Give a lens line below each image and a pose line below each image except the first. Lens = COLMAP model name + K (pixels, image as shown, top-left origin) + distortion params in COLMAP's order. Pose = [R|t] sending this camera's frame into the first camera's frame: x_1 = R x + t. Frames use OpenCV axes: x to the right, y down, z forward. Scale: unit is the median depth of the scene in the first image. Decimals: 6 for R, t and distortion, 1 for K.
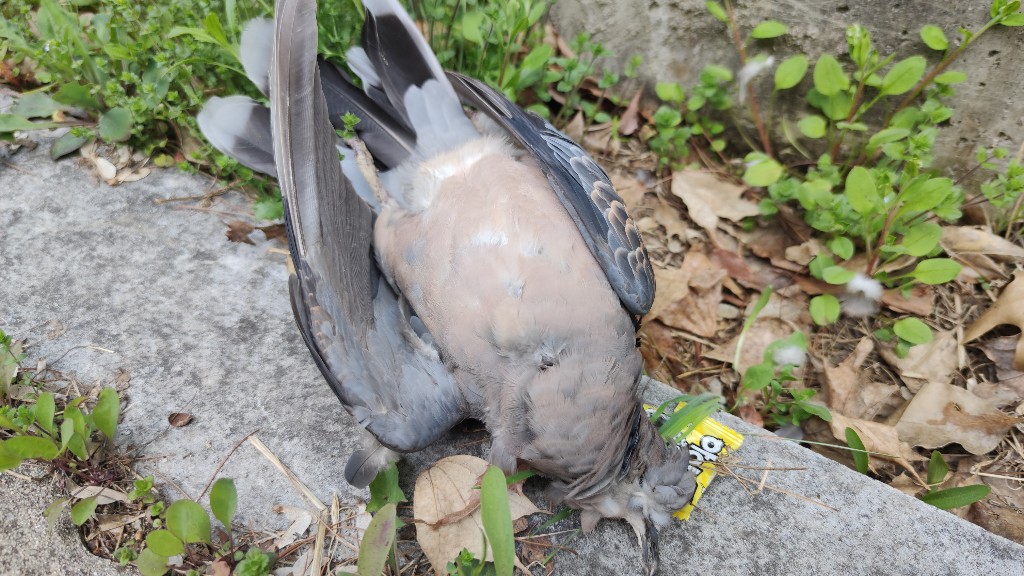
lens RADIAL K [[724.8, 0, 510.7], [0, 724.8, 280.1], [0, 0, 1]] dist [0.017083, -0.007065]
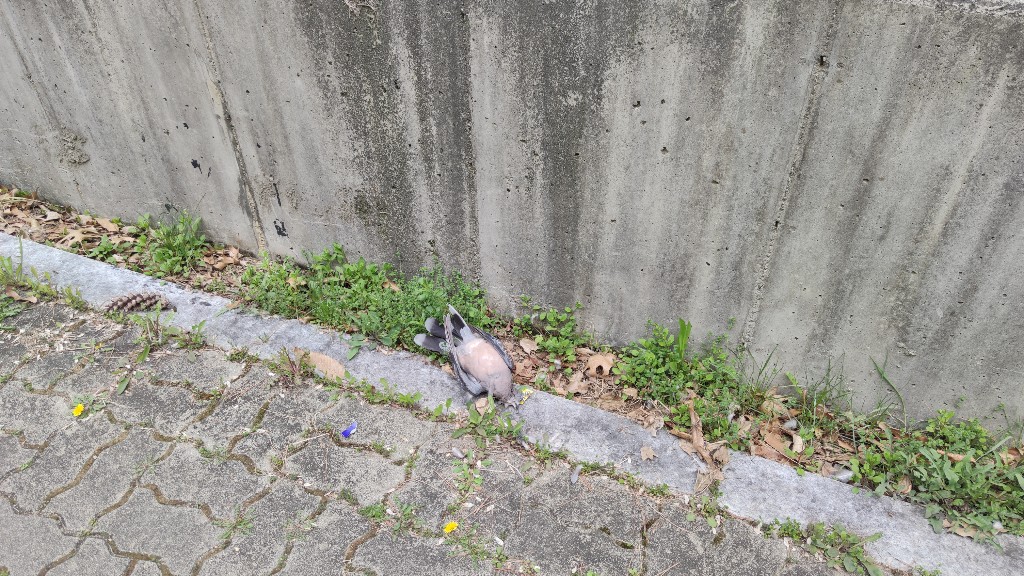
lens RADIAL K [[724.8, 0, 509.4], [0, 724.8, 291.6], [0, 0, 1]] dist [0.017083, -0.007065]
pose [[0.987688, -0.075002, 0.137283, -0.434529], [0.097642, 0.981207, -0.166432, 0.299551], [-0.122220, 0.177787, 0.976450, -3.526898]]
